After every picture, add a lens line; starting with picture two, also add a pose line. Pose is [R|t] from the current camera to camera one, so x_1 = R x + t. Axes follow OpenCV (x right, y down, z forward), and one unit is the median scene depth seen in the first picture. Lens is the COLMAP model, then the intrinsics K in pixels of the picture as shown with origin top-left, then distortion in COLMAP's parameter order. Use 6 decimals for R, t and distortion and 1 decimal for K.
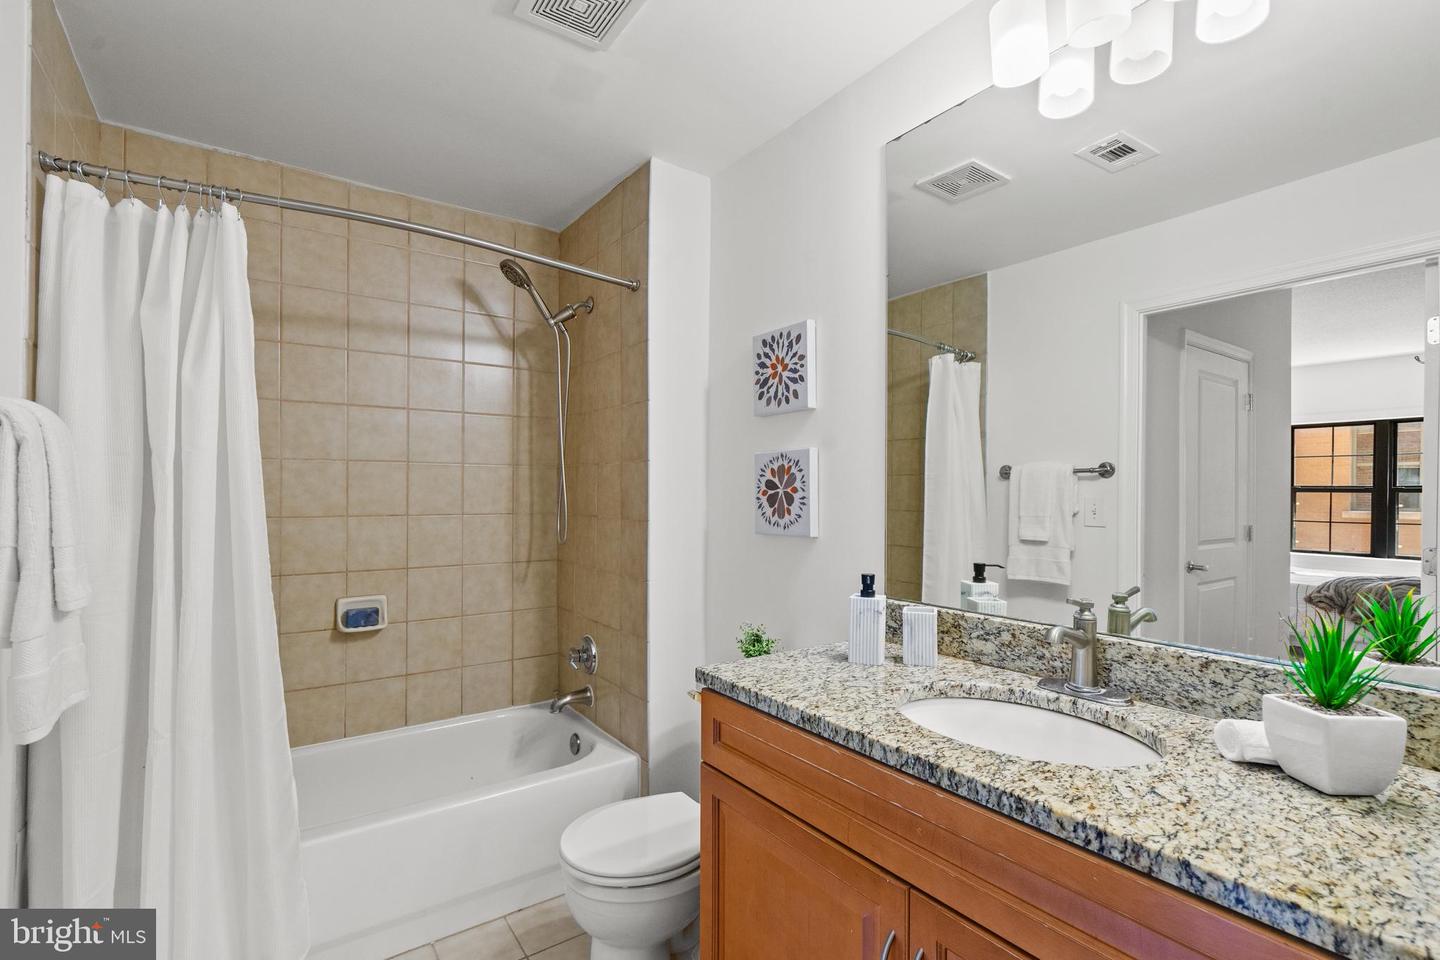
lens RADIAL K [[667.7, 0, 719.8], [0, 667.7, 490.7], [0, 0, 1]] dist [-0.002962, 0.002113]
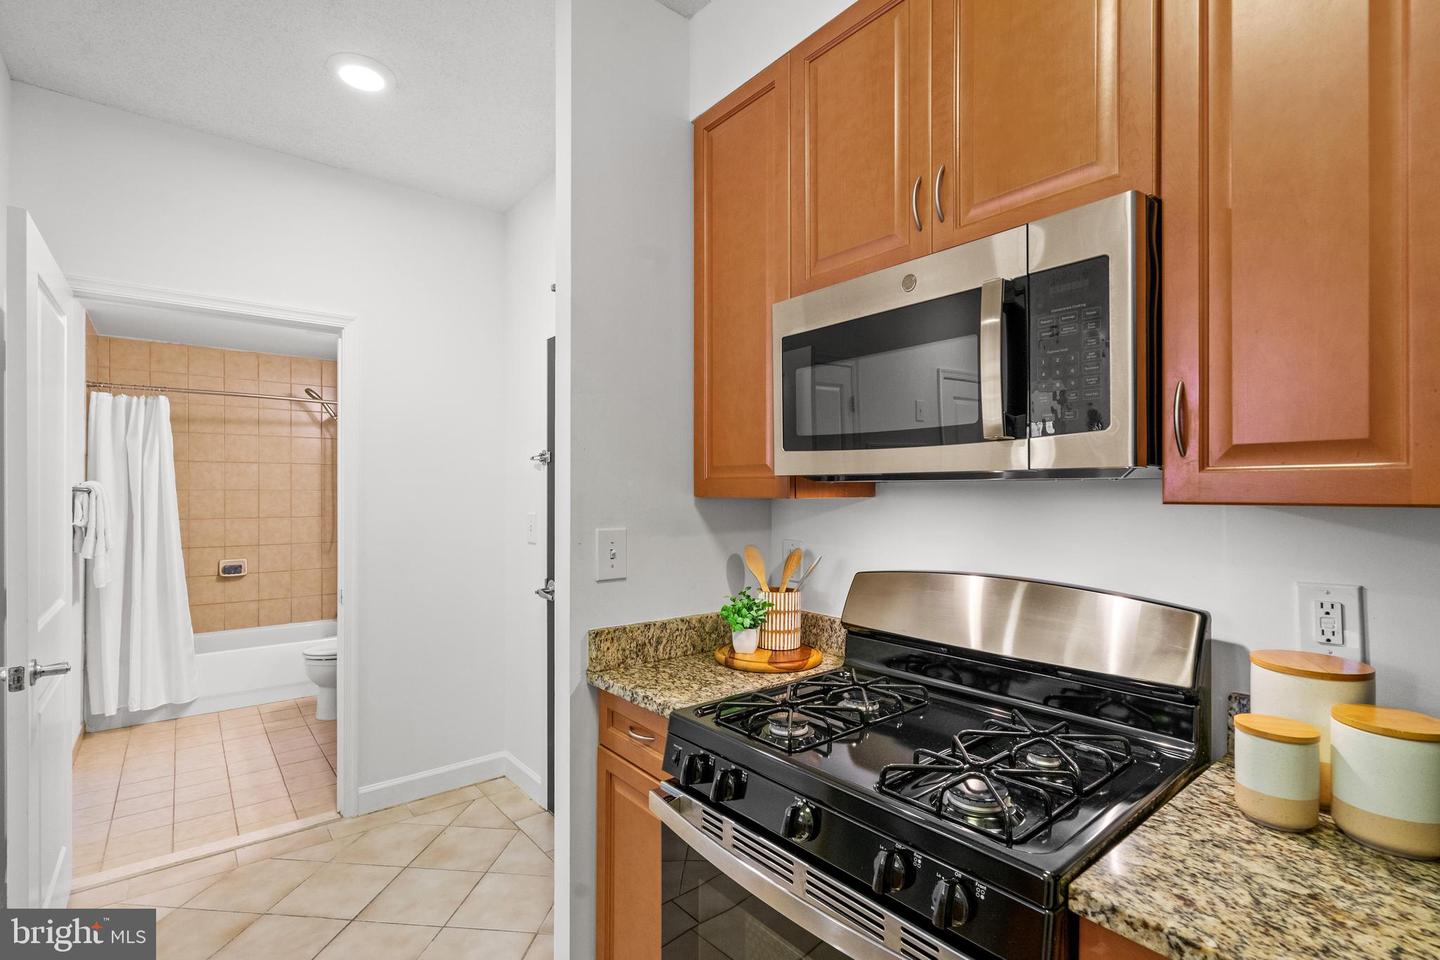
lens RADIAL K [[667.7, 0, 719.6], [0, 667.7, 493.8], [0, 0, 1]] dist [-0.002962, 0.002113]
pose [[0.997662, -0.003791, 0.068236, 0.772192], [0.003560, 0.999988, 0.003496, -0.036805], [-0.068248, -0.003245, 0.997663, -1.074768]]
